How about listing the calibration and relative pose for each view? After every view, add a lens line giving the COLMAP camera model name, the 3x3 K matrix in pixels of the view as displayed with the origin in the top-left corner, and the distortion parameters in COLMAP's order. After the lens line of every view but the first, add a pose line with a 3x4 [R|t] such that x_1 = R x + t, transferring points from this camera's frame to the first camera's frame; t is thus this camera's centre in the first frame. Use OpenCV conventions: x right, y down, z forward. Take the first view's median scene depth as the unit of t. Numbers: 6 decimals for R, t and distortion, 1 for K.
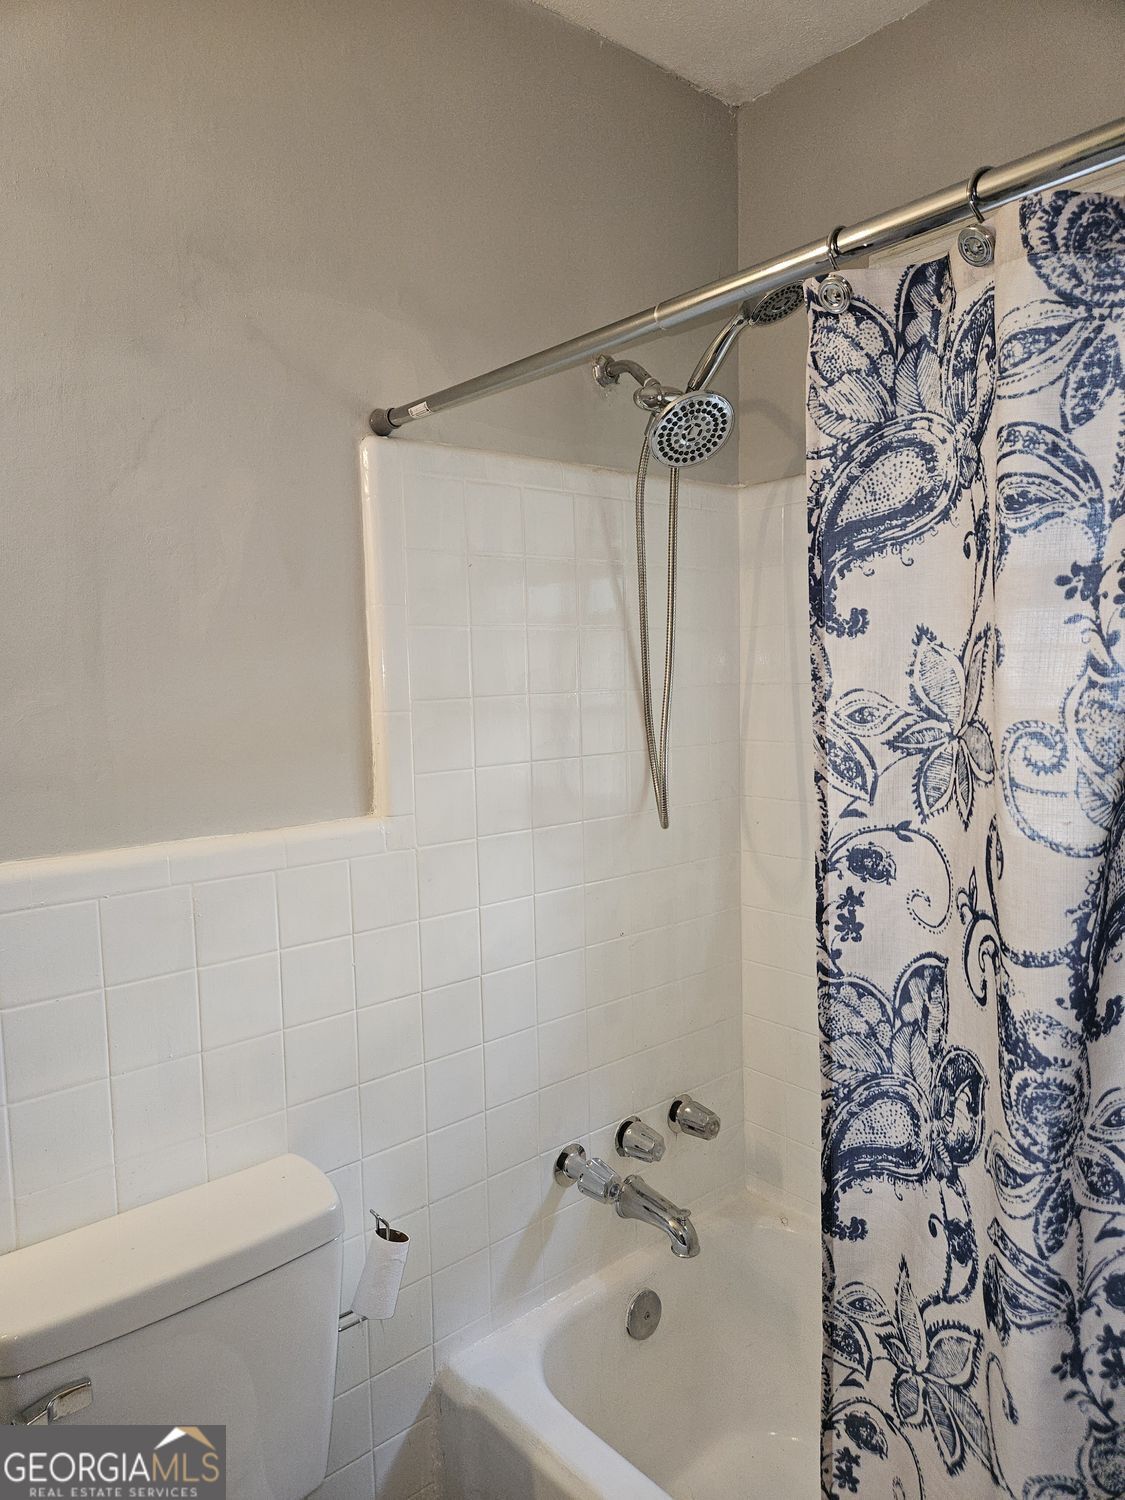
lens RADIAL K [[1000.4, 0, 562.0], [0, 1000.4, 746.3], [0, 0, 1]] dist [0.052585, -0.012849]
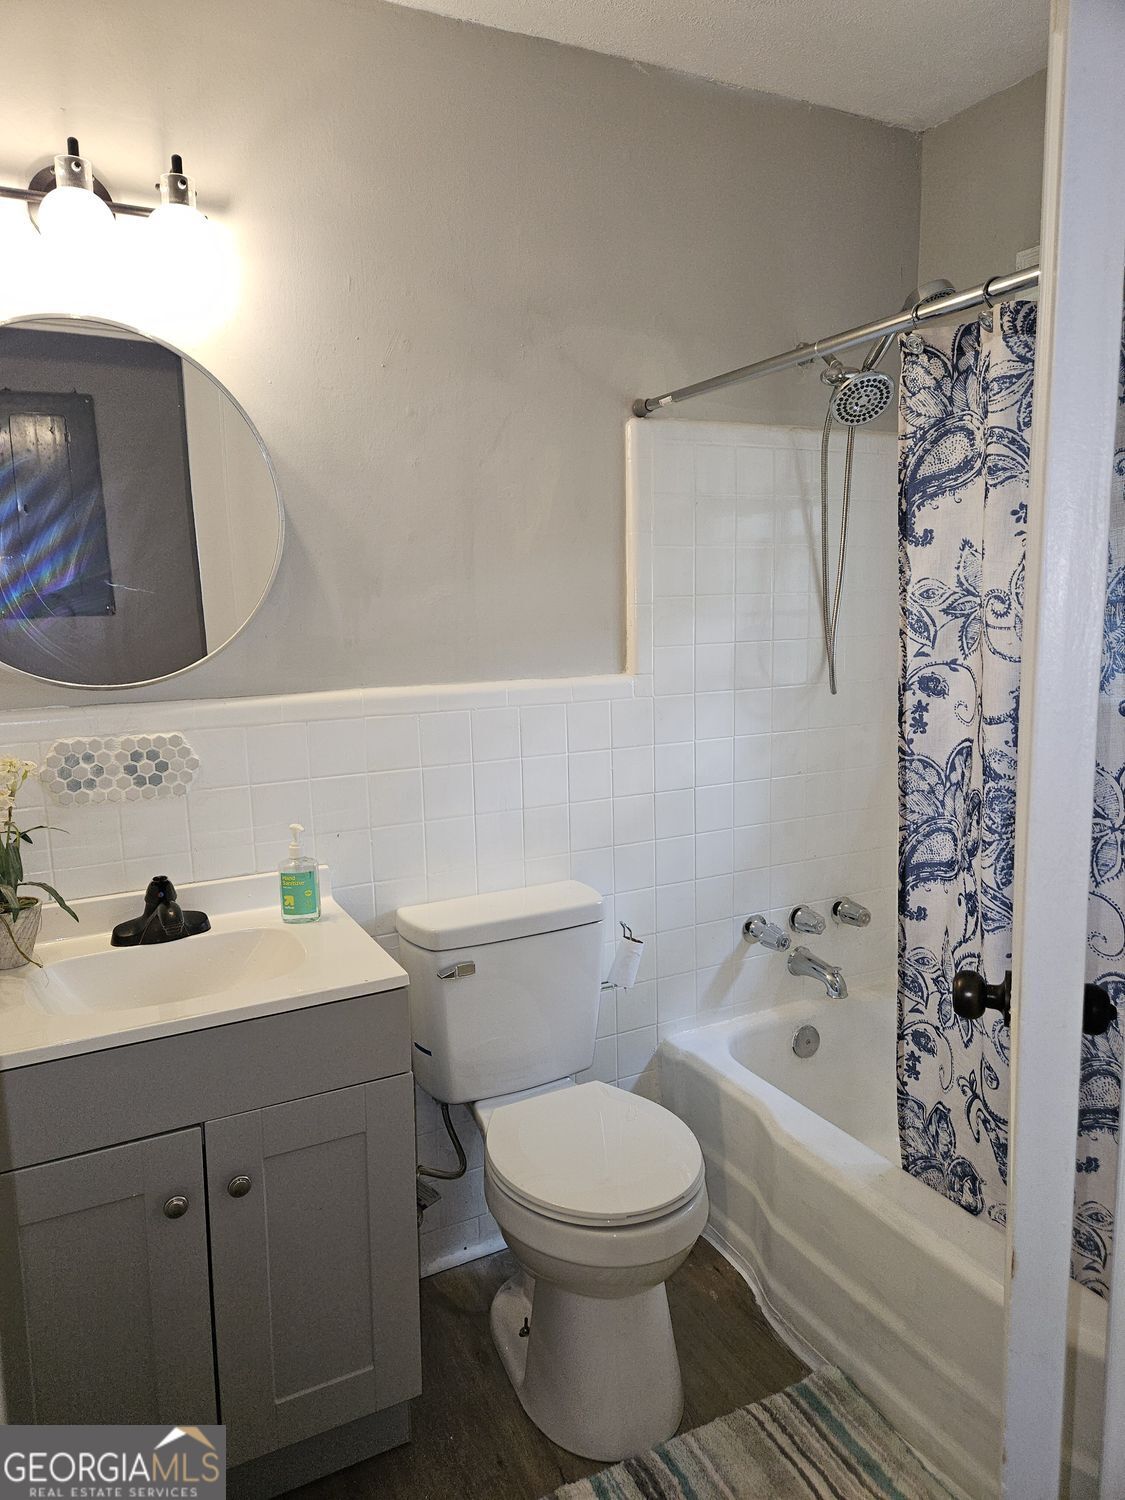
lens RADIAL K [[1000.4, 0, 553.9], [0, 1000.4, 747.1], [0, 0, 1]] dist [0.052585, -0.012849]
pose [[0.973129, 0.037117, -0.227250, 0.076939], [-0.020905, 0.997088, 0.073337, 0.104463], [0.229310, -0.066616, 0.971071, -0.729599]]
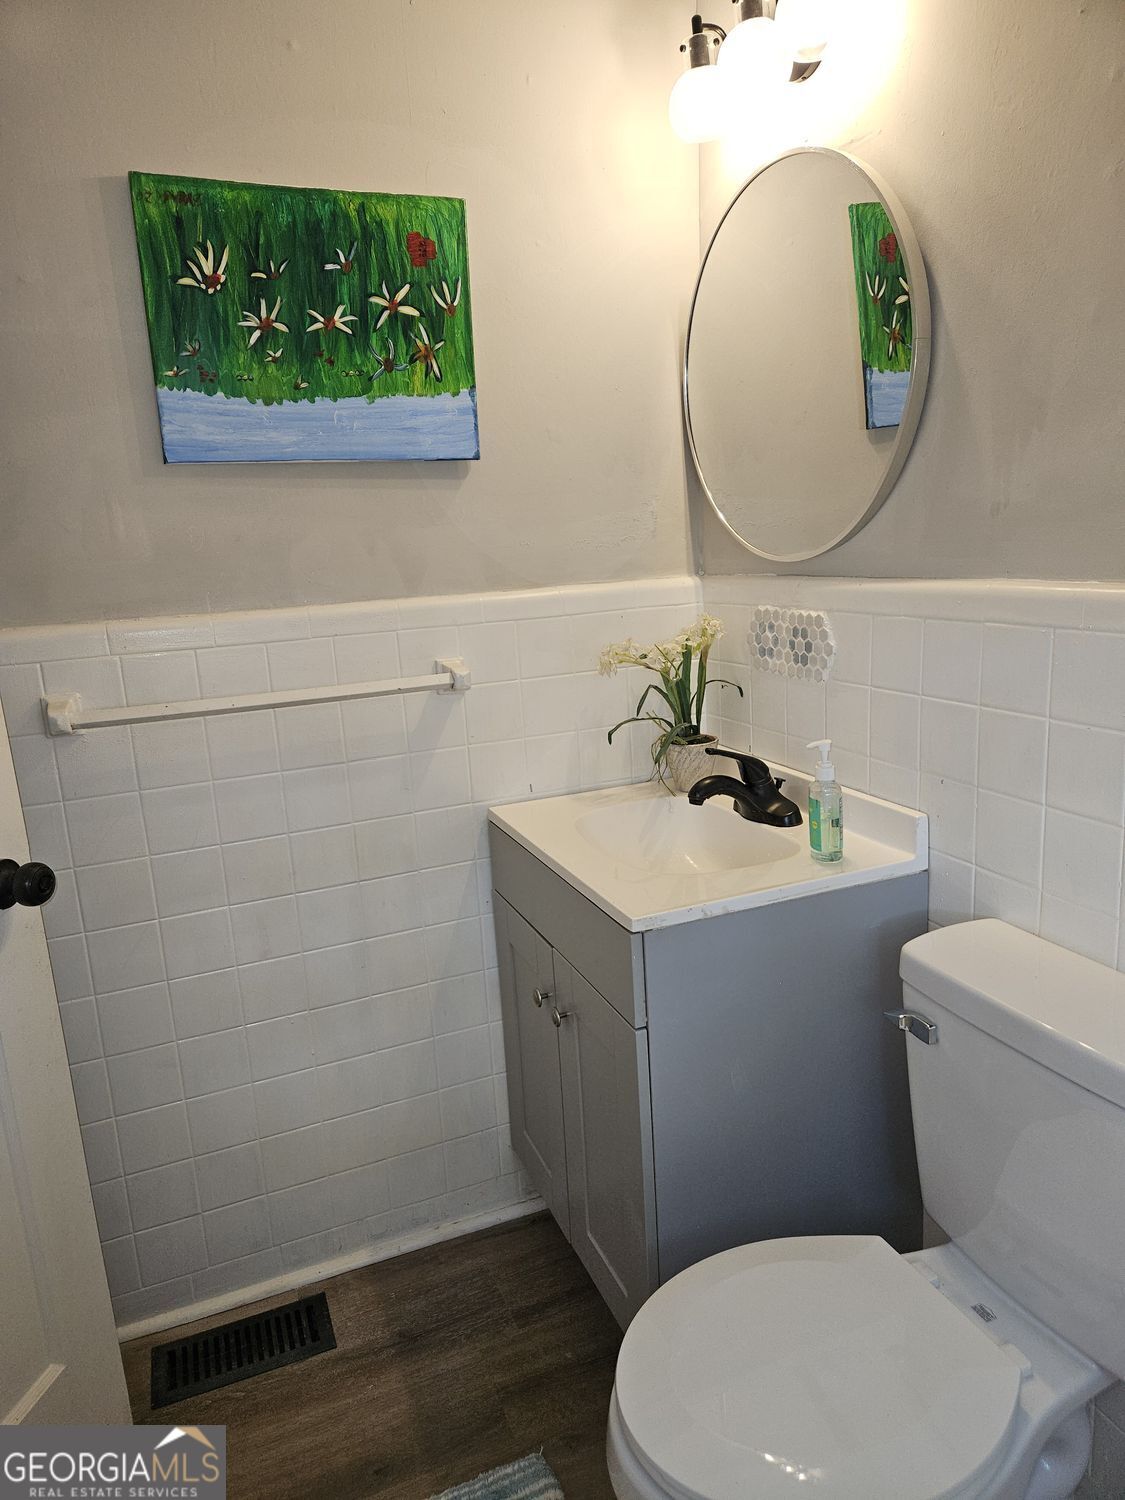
lens RADIAL K [[1000.4, 0, 564.0], [0, 1000.4, 750.9], [0, 0, 1]] dist [0.052585, -0.012849]
pose [[-0.320477, 0.243228, -0.915497, 0.697138], [-0.009912, 0.965558, 0.259999, 0.021315], [0.947204, 0.092398, -0.307028, 0.996384]]
